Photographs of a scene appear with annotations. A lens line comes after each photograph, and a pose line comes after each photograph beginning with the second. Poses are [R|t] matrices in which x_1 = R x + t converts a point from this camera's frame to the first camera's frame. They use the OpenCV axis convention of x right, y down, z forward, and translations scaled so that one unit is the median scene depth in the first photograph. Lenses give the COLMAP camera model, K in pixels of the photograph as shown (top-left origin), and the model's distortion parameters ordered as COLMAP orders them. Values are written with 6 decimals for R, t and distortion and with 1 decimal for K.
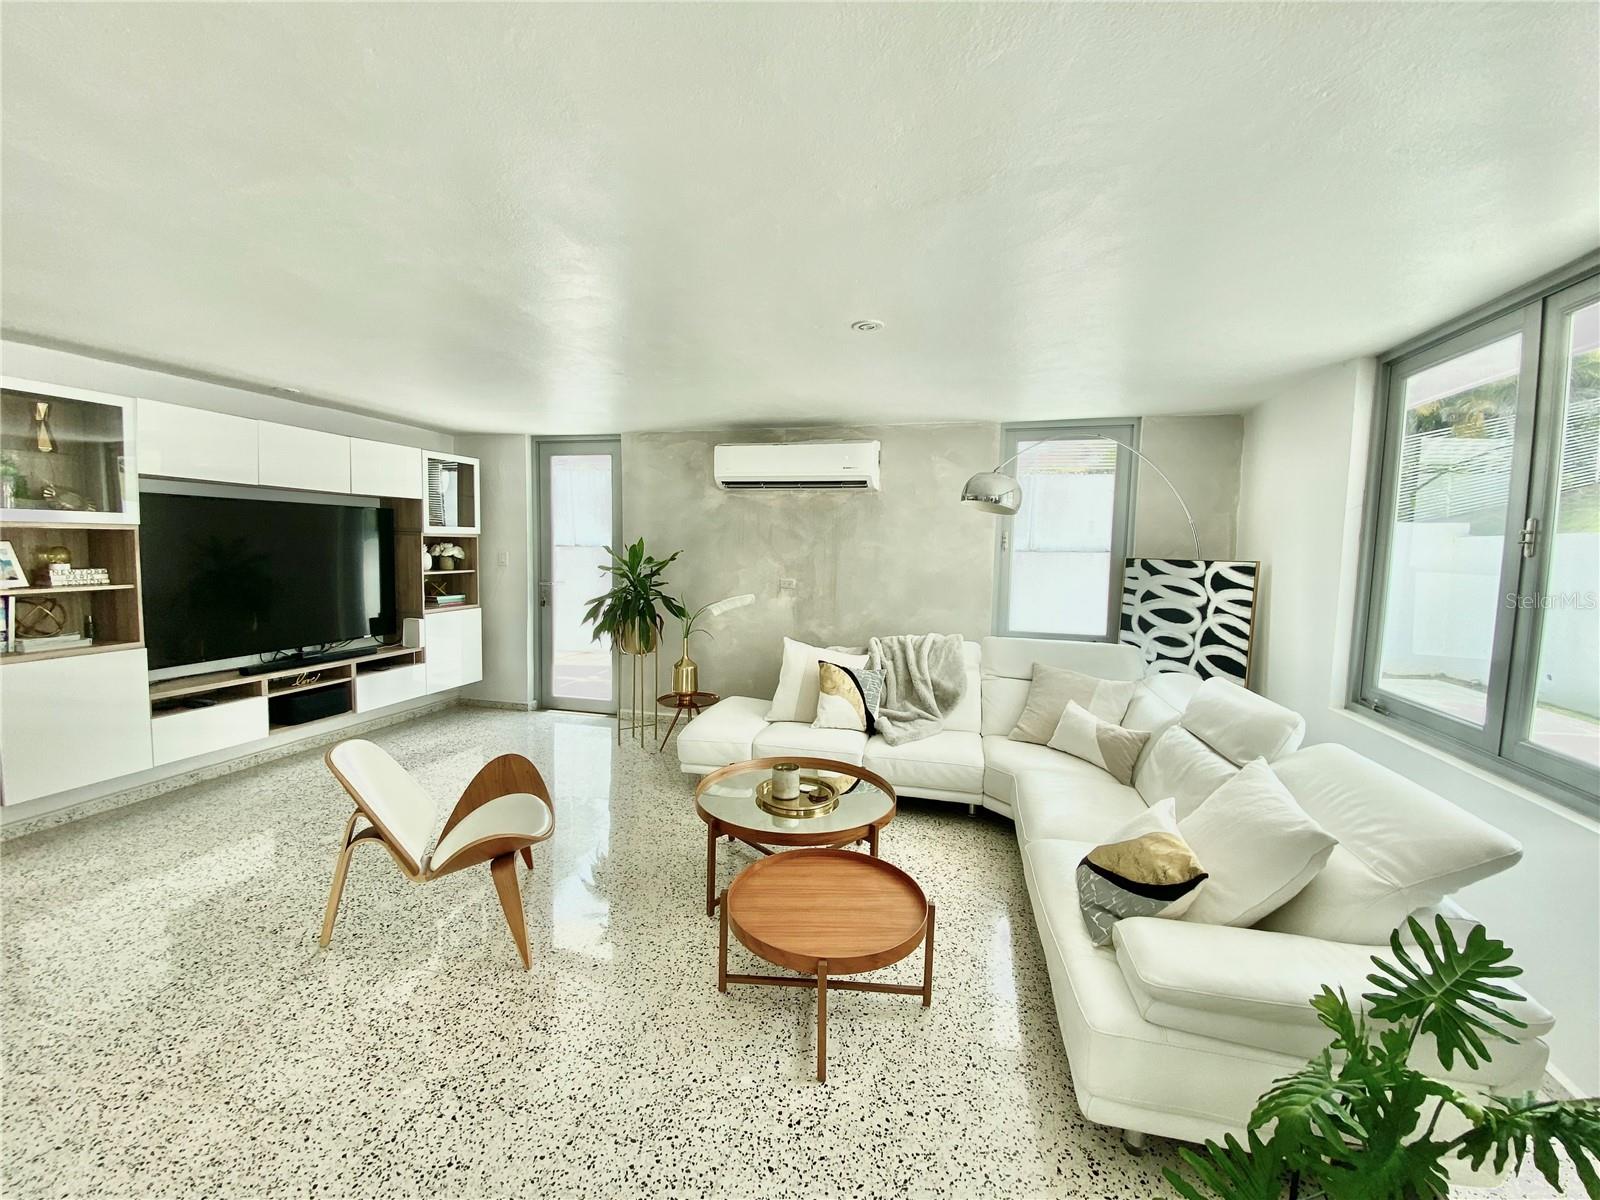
lens RADIAL K [[636.2, 0, 796.6], [0, 636.2, 592.3], [0, 0, 1]] dist [-0.019325, -0.000957]
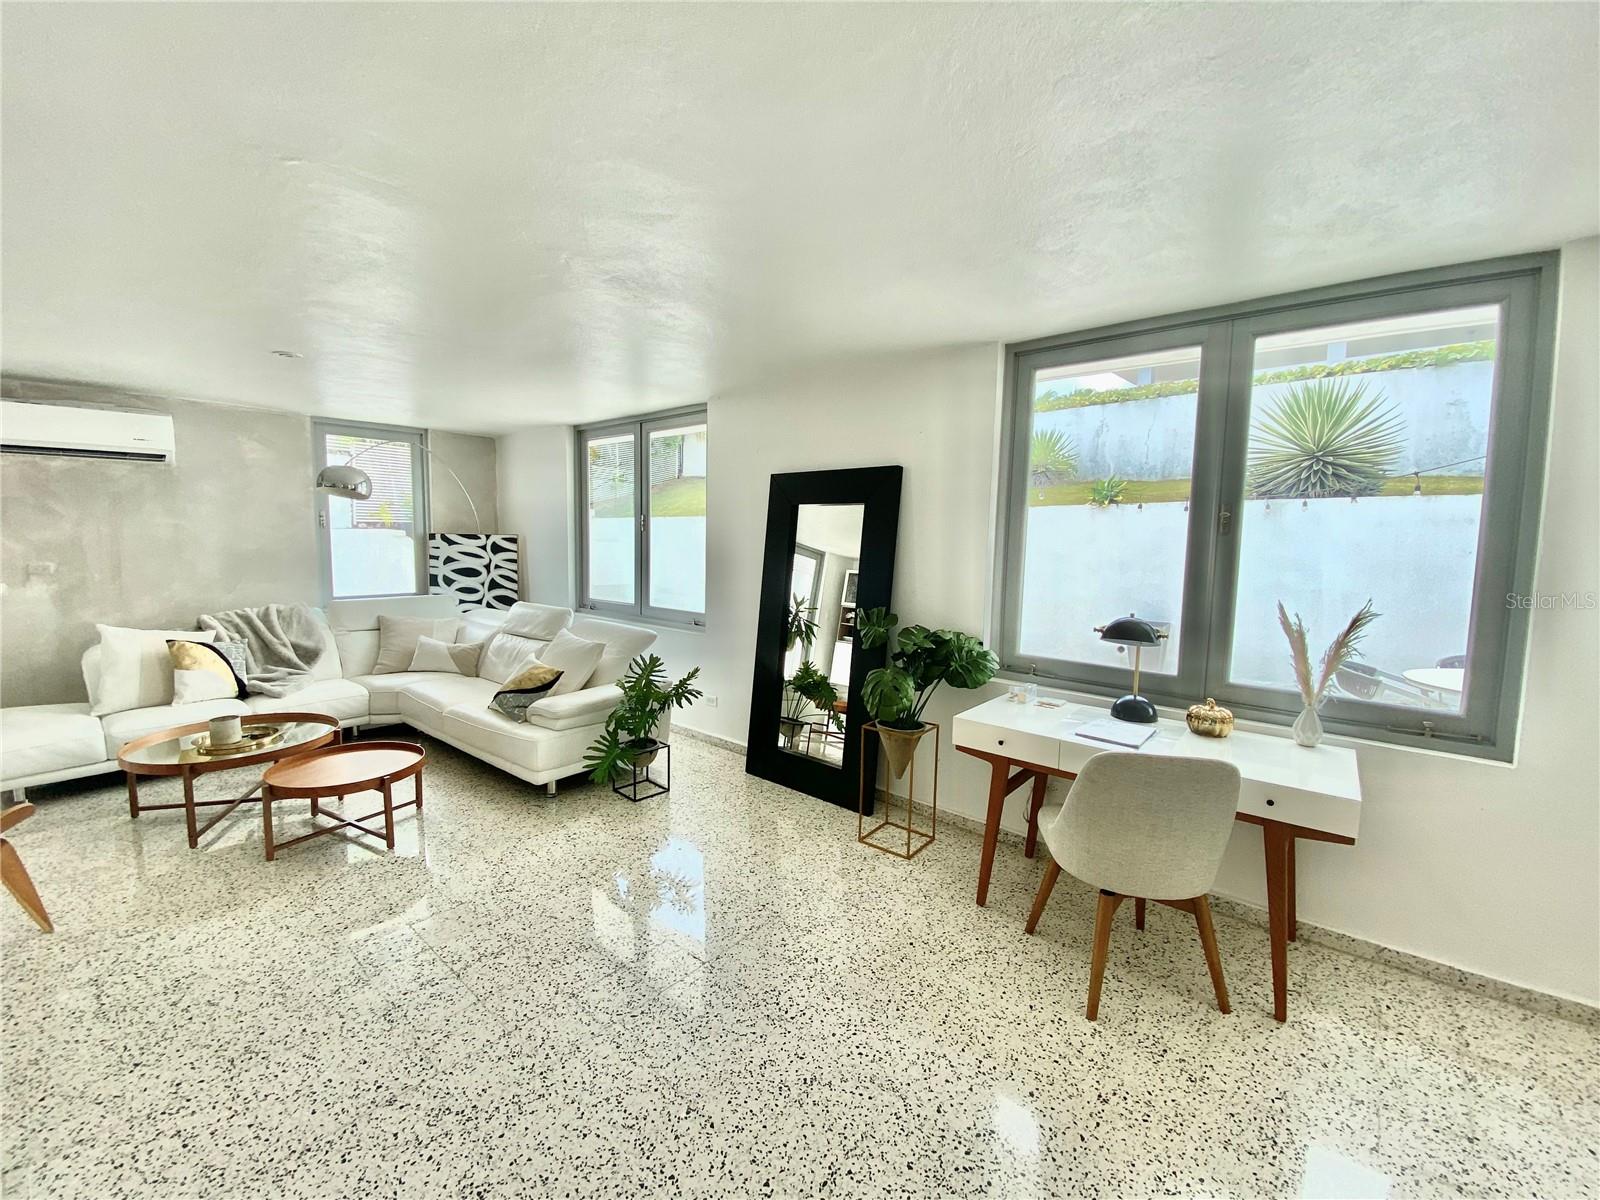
lens RADIAL K [[636.2, 0, 797.4], [0, 636.2, 596.1], [0, 0, 1]] dist [-0.019325, -0.000957]
pose [[0.402672, -0.096550, 0.910238, -0.425841], [0.058504, 0.995103, 0.079671, 0.019003], [-0.913473, 0.021171, 0.406349, -0.282707]]
